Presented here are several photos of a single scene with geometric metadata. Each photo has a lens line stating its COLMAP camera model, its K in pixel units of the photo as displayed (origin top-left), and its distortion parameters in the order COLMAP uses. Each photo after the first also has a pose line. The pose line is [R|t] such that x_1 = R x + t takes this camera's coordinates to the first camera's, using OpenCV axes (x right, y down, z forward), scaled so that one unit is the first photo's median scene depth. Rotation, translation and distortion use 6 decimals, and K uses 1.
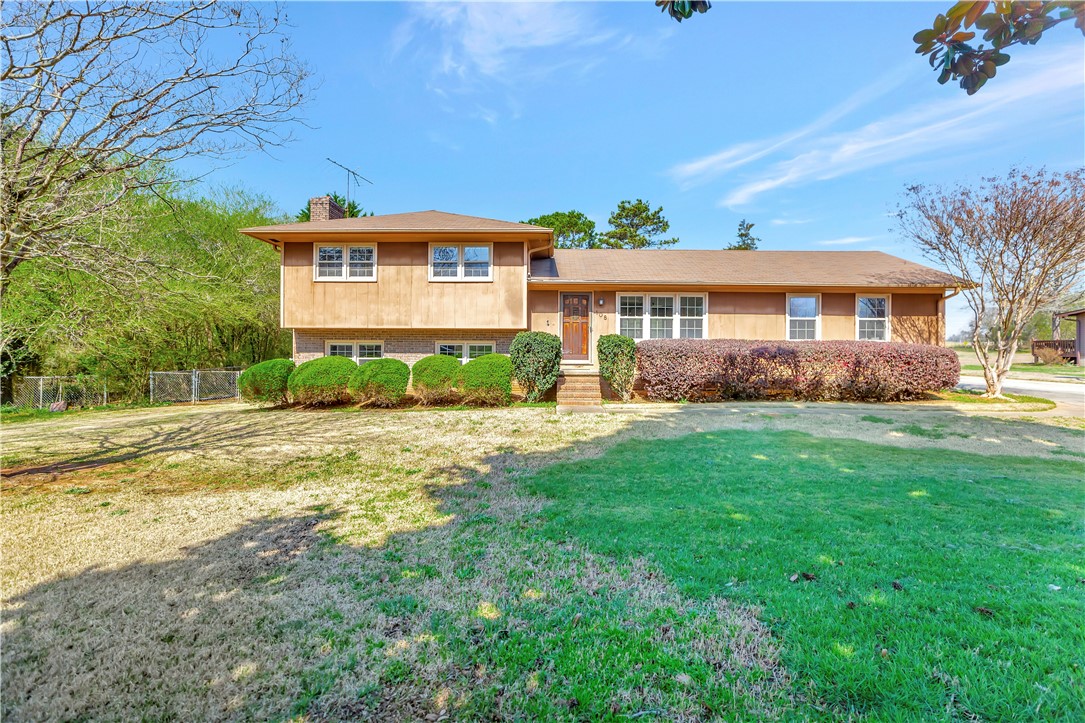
lens RADIAL K [[496.6, 0, 542.5], [0, 496.6, 361.5], [0, 0, 1]] dist [-0.038328, 0.028110]
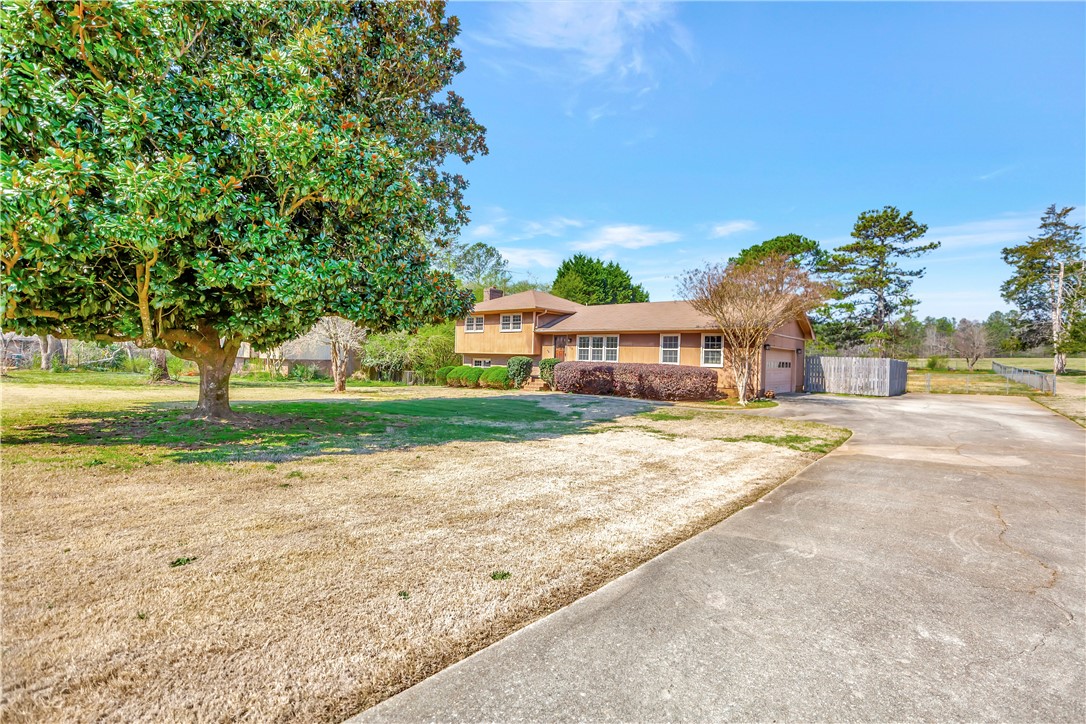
lens RADIAL K [[497.0, 0, 543.0], [0, 497.0, 362.0], [0, 0, 1]] dist [-0.038328, 0.028110]
pose [[0.774078, 0.019525, -0.632789, 1.240255], [-0.032521, 0.999431, -0.008943, -0.017351], [0.632254, 0.027502, 0.774273, -0.529967]]
